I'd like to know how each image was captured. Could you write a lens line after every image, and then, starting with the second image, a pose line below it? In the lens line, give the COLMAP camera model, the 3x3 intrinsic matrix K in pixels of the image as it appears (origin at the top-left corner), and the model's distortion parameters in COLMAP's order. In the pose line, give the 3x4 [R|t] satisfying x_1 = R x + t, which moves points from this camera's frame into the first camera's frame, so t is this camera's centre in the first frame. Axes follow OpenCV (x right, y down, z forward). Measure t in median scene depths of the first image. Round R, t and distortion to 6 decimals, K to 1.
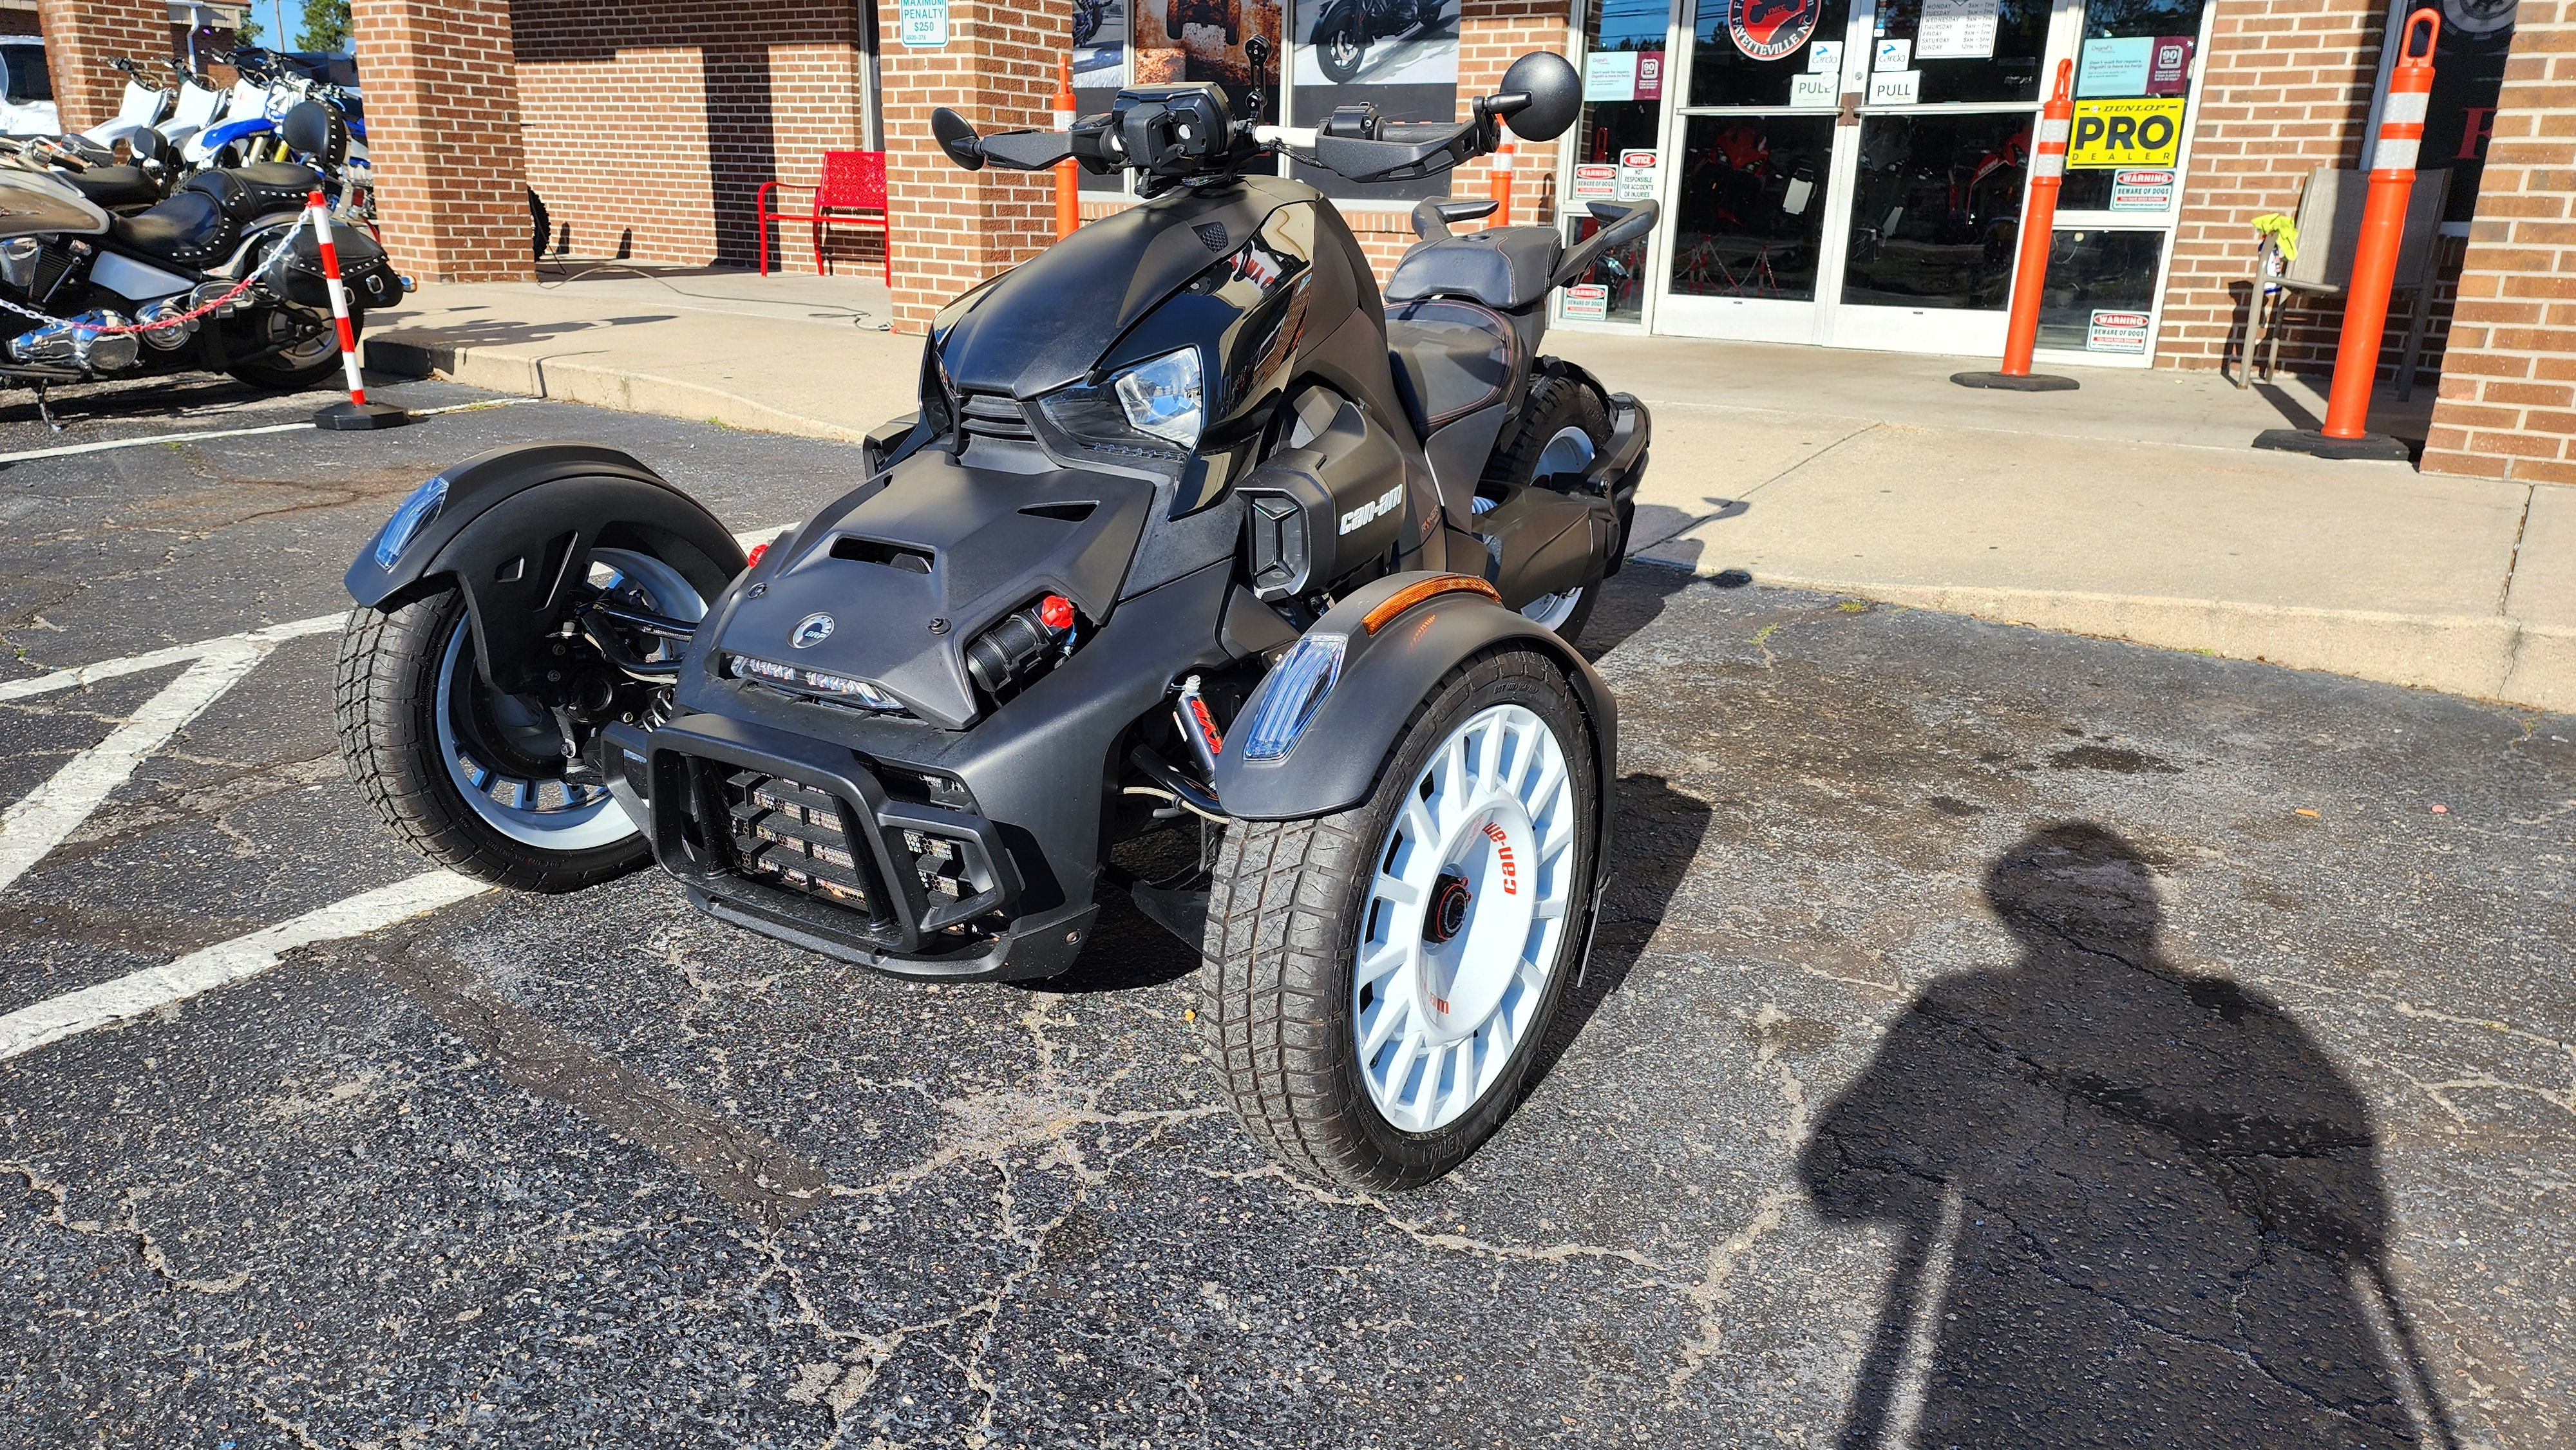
lens RADIAL K [[1719.5, 0, 1290.8], [0, 1719.5, 730.8], [0, 0, 1]] dist [0.078050, -0.062725]
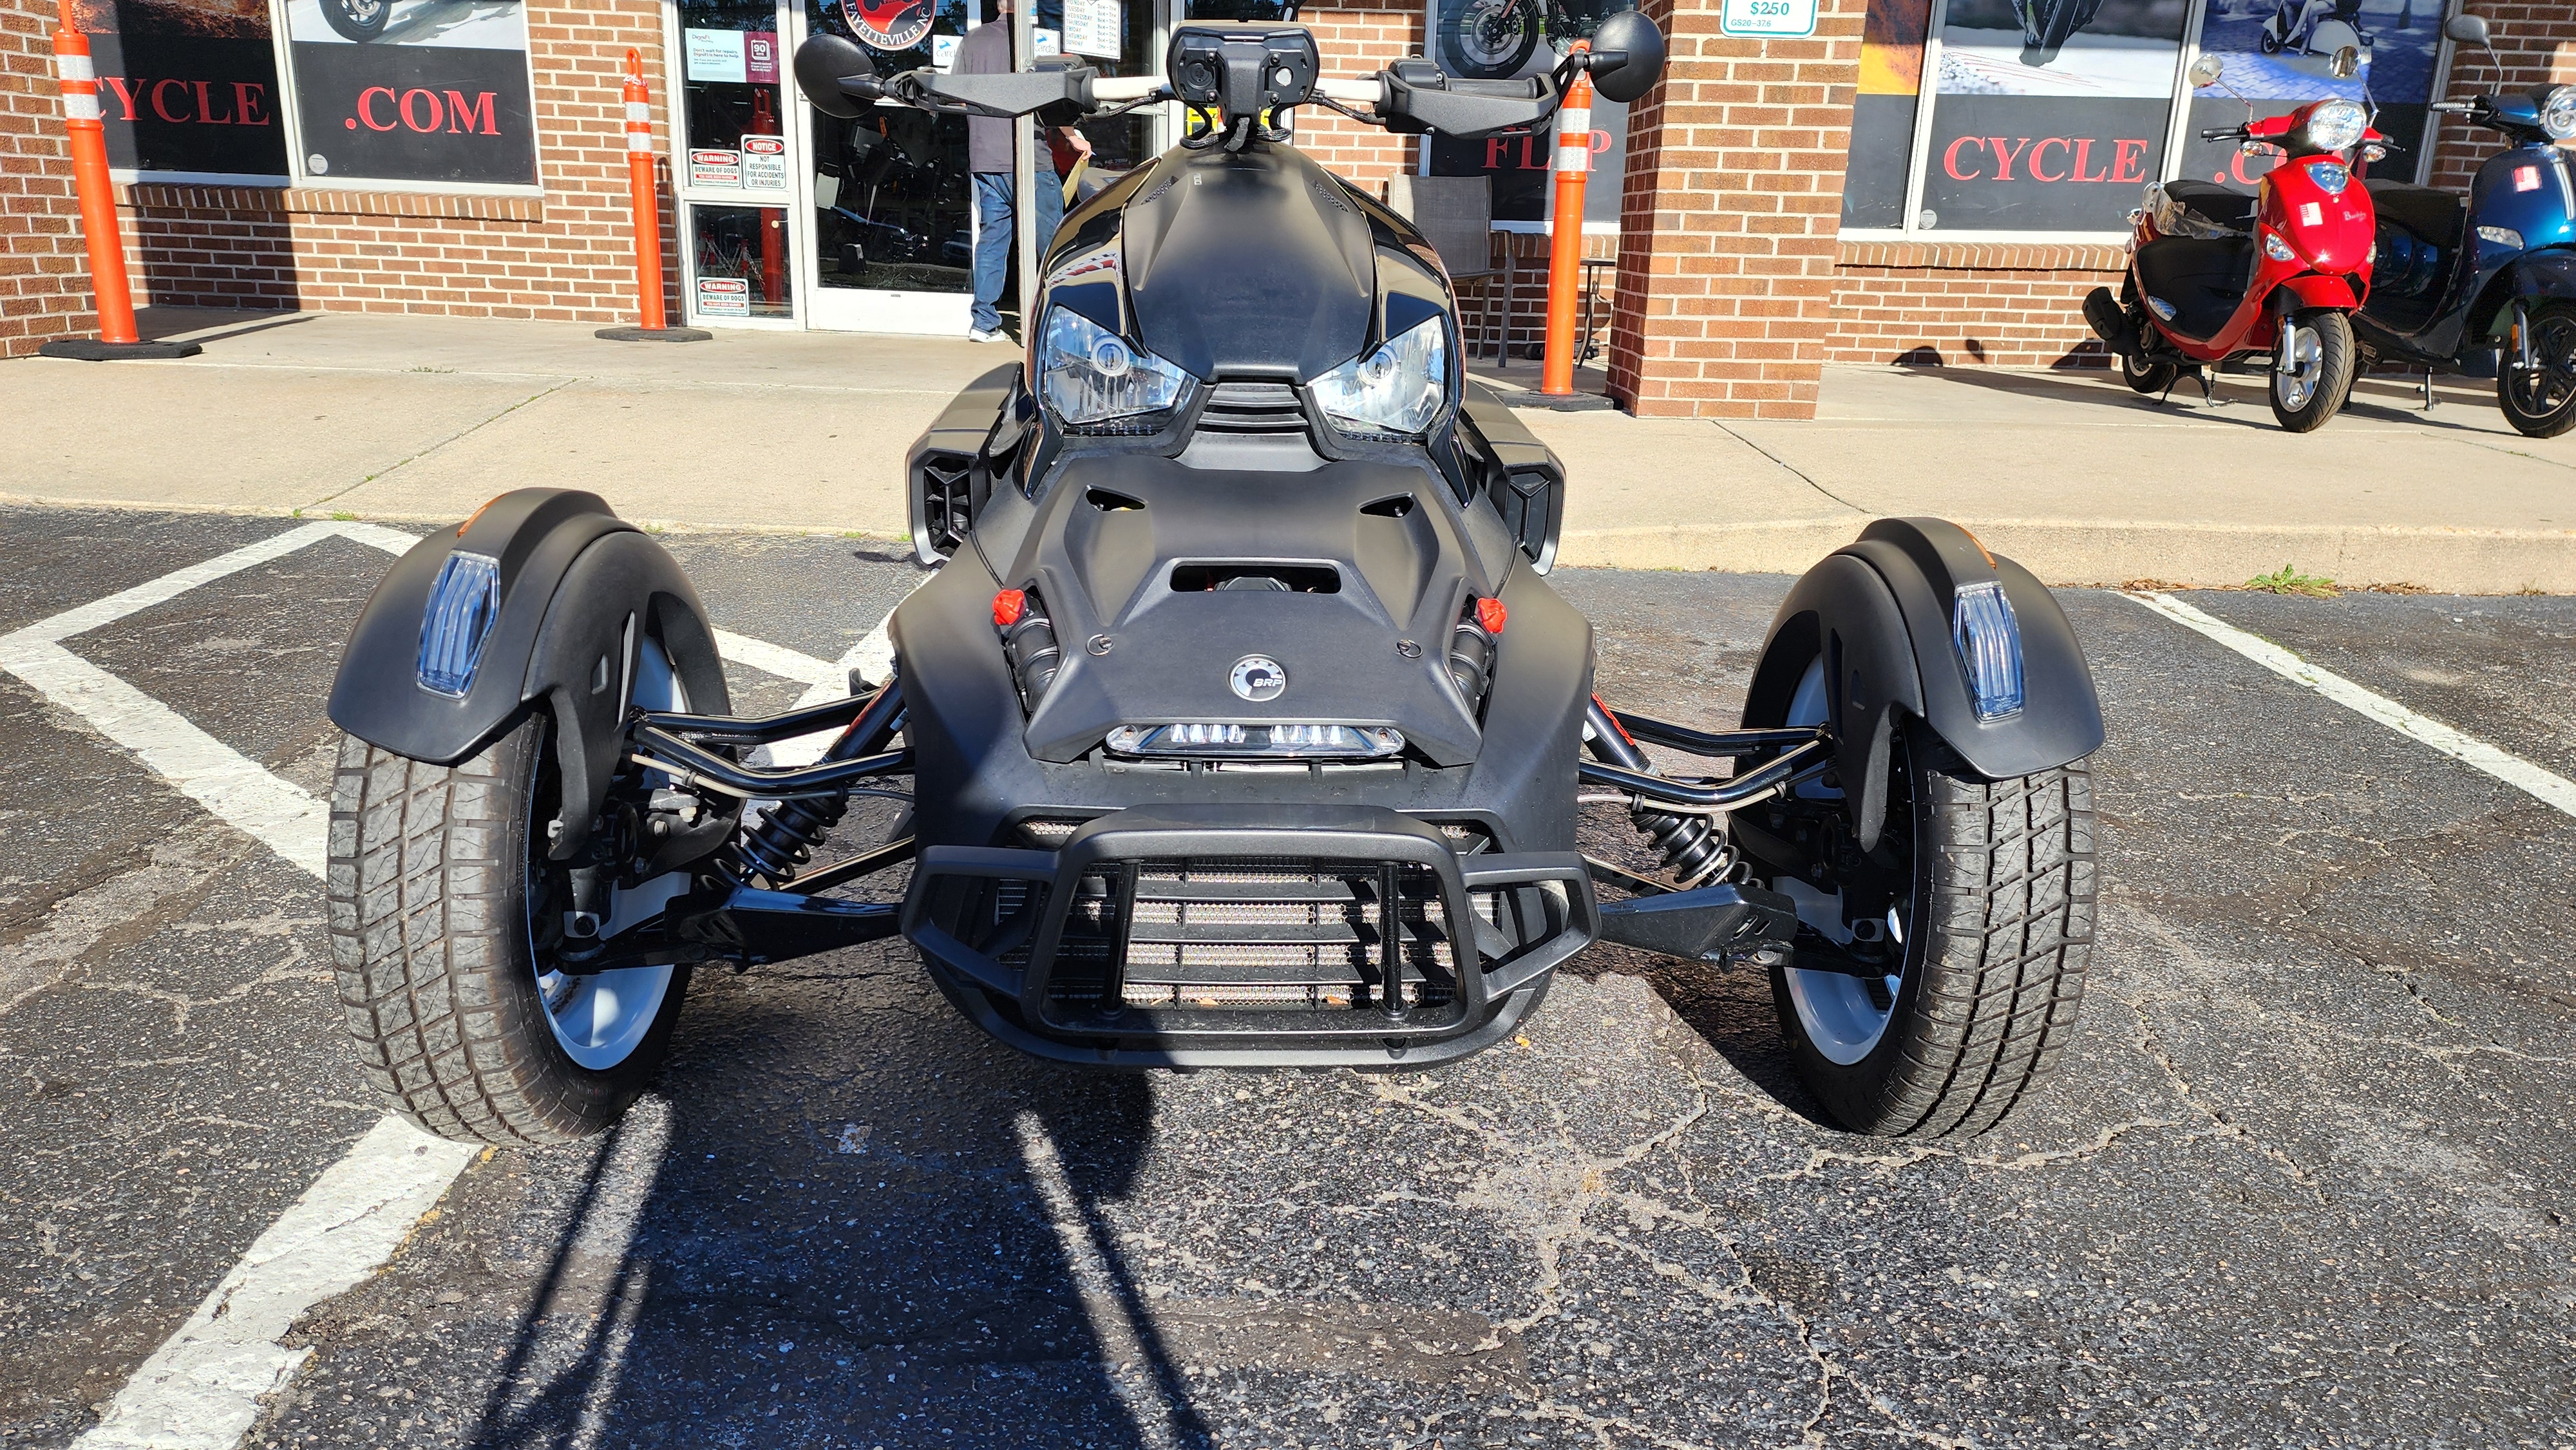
lens RADIAL K [[1719.5, 0, 1272.7], [0, 1719.5, 738.2], [0, 0, 1]] dist [0.078050, -0.062725]
pose [[0.817742, -0.163409, 0.551902, -0.223504], [0.161587, 0.985468, 0.052362, -0.022186], [-0.552438, 0.046362, 0.832263, 0.102949]]
